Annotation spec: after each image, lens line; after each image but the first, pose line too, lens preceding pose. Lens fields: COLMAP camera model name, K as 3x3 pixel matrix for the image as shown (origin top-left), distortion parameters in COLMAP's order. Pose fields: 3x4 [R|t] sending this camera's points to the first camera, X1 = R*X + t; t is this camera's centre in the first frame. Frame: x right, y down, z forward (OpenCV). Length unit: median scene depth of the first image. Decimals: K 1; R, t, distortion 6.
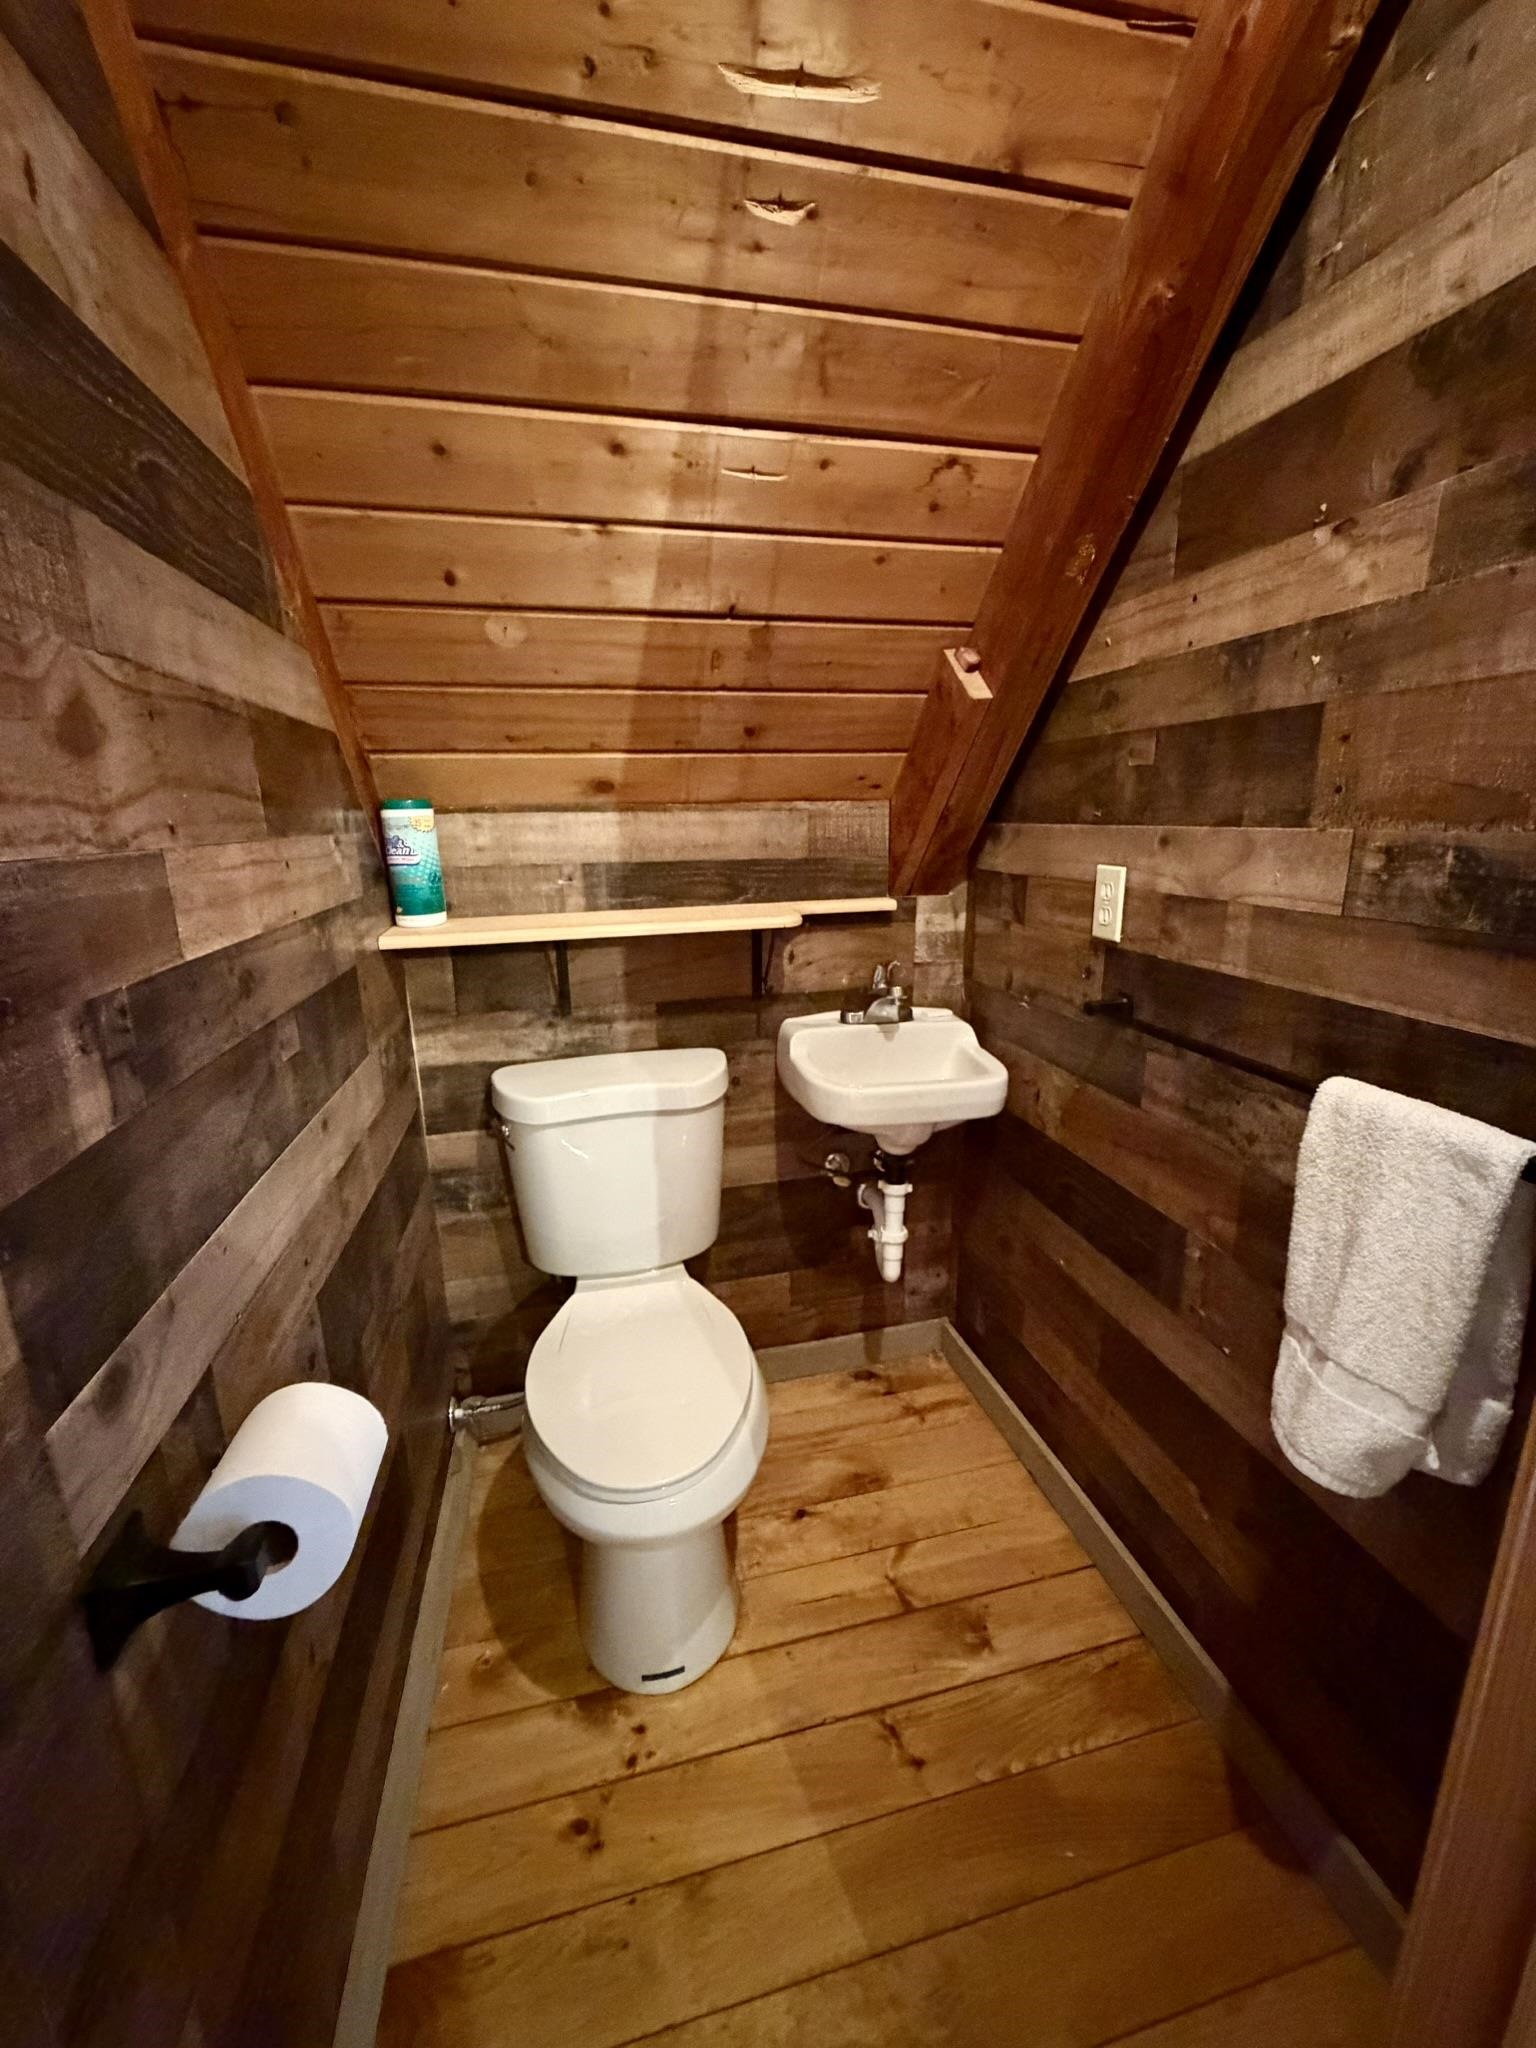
lens RADIAL K [[815.5, 0, 772.0], [0, 815.5, 1017.4], [0, 0, 1]] dist [-0.001454, 0.000516]
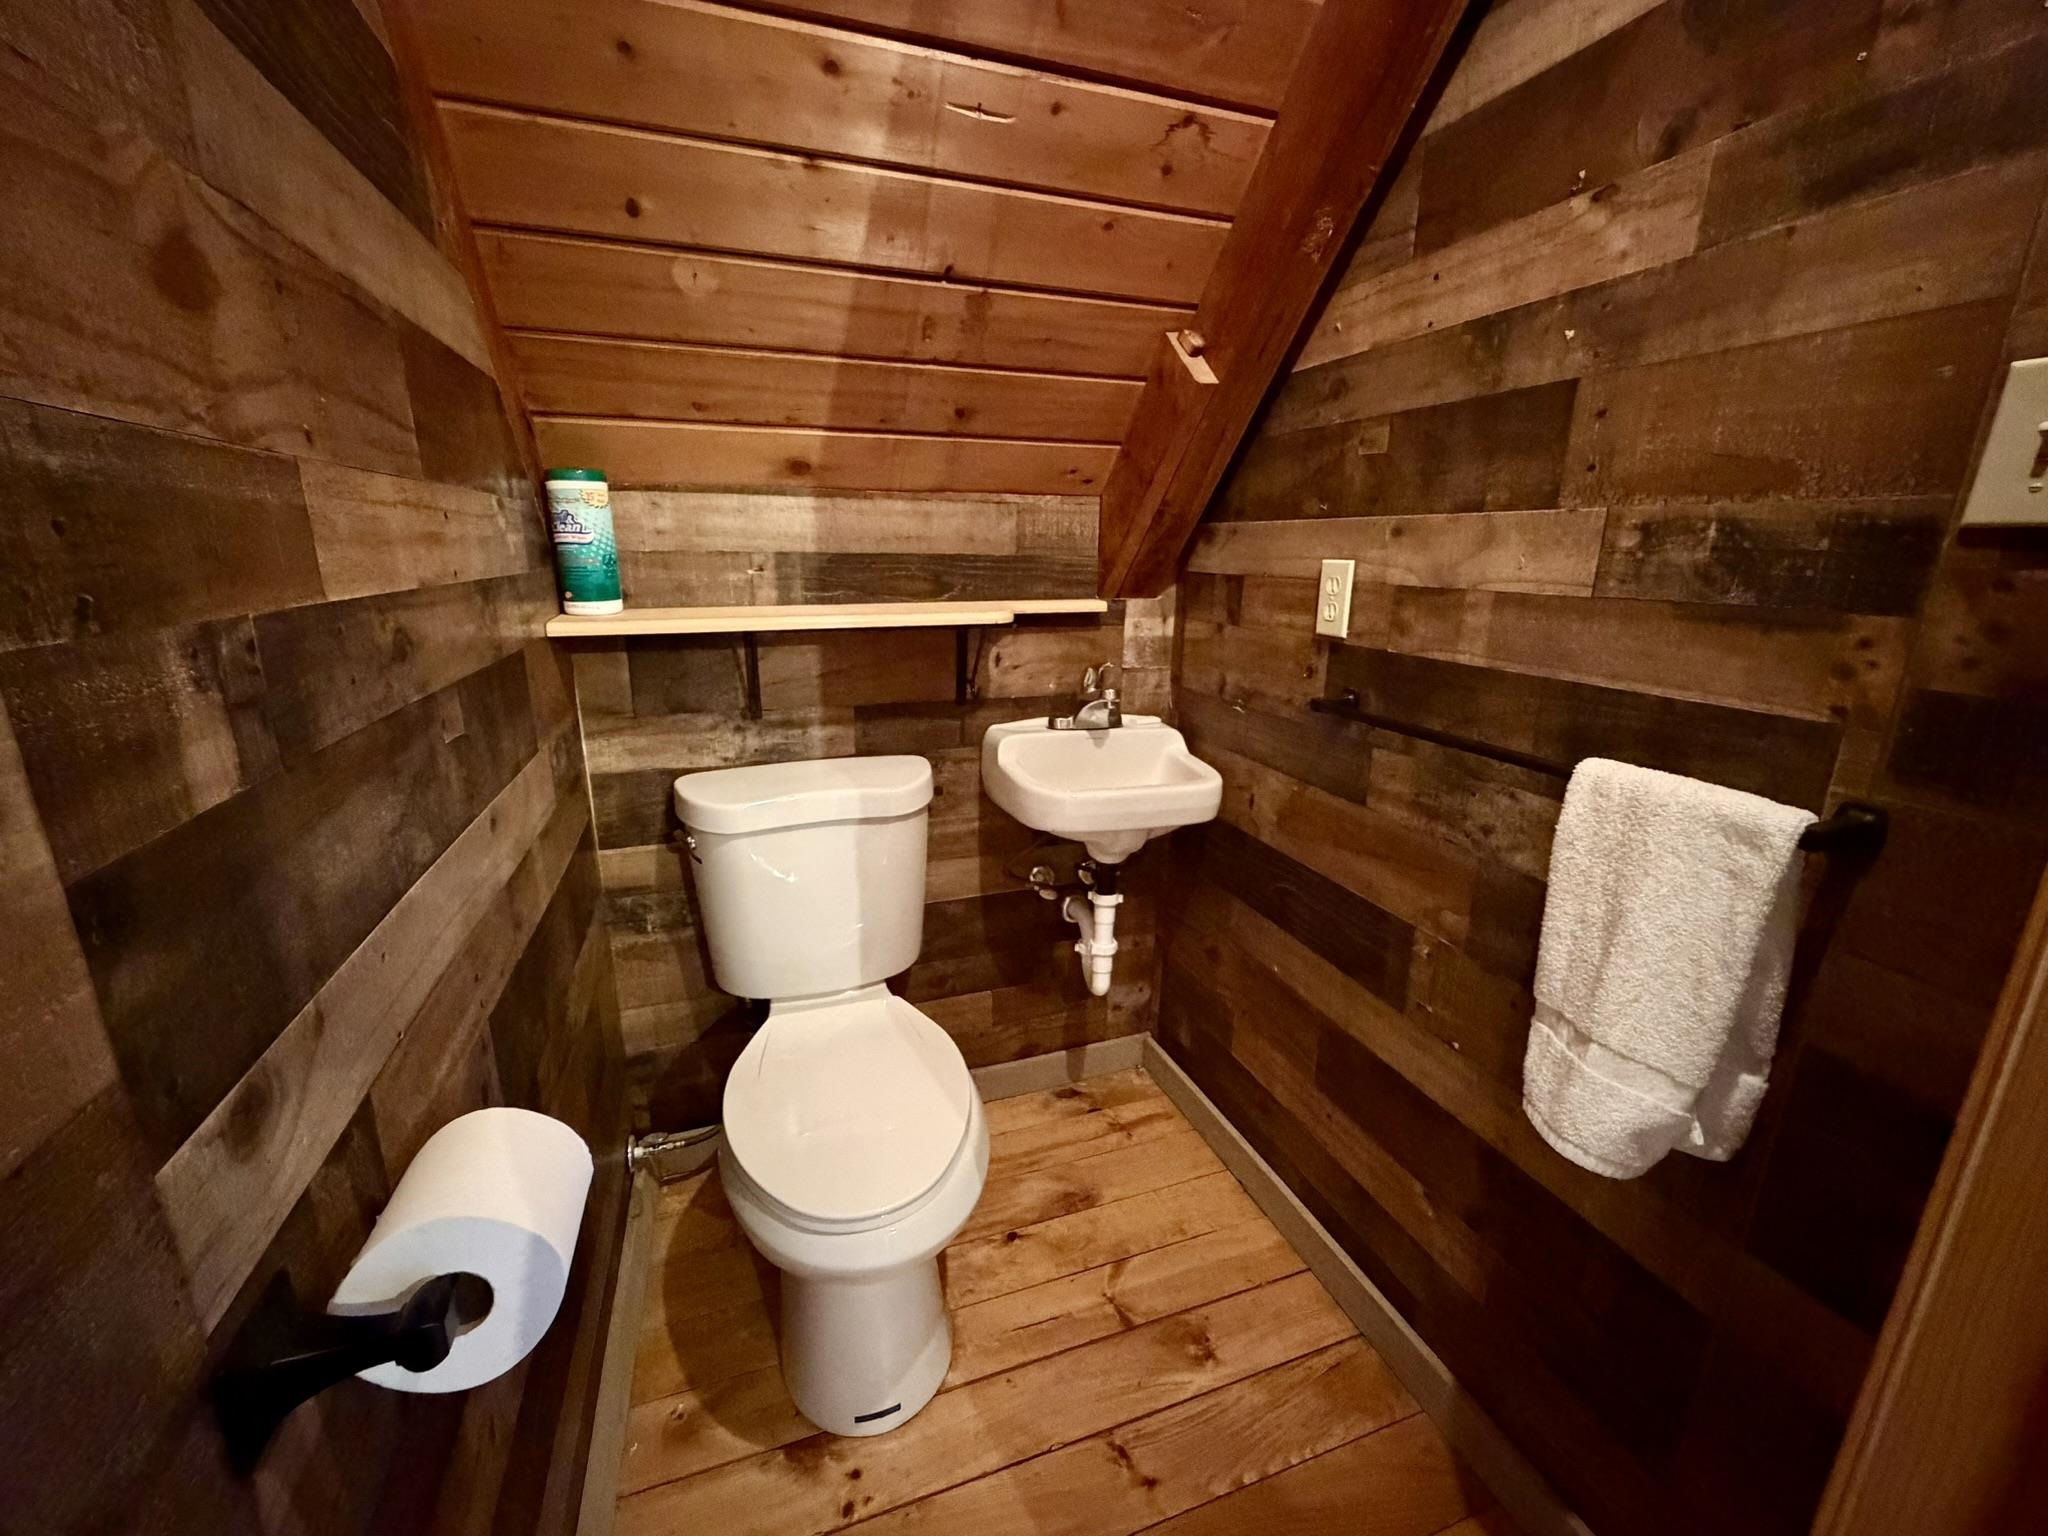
lens RADIAL K [[815.5, 0, 1022.4], [0, 815.5, 765.3], [0, 0, 1]] dist [-0.001454, 0.000516]
pose [[0.994533, -0.001585, 0.104406, -0.070695], [-0.000231, 0.999849, 0.017378, 0.048819], [-0.104418, -0.017307, 0.994383, 0.070820]]
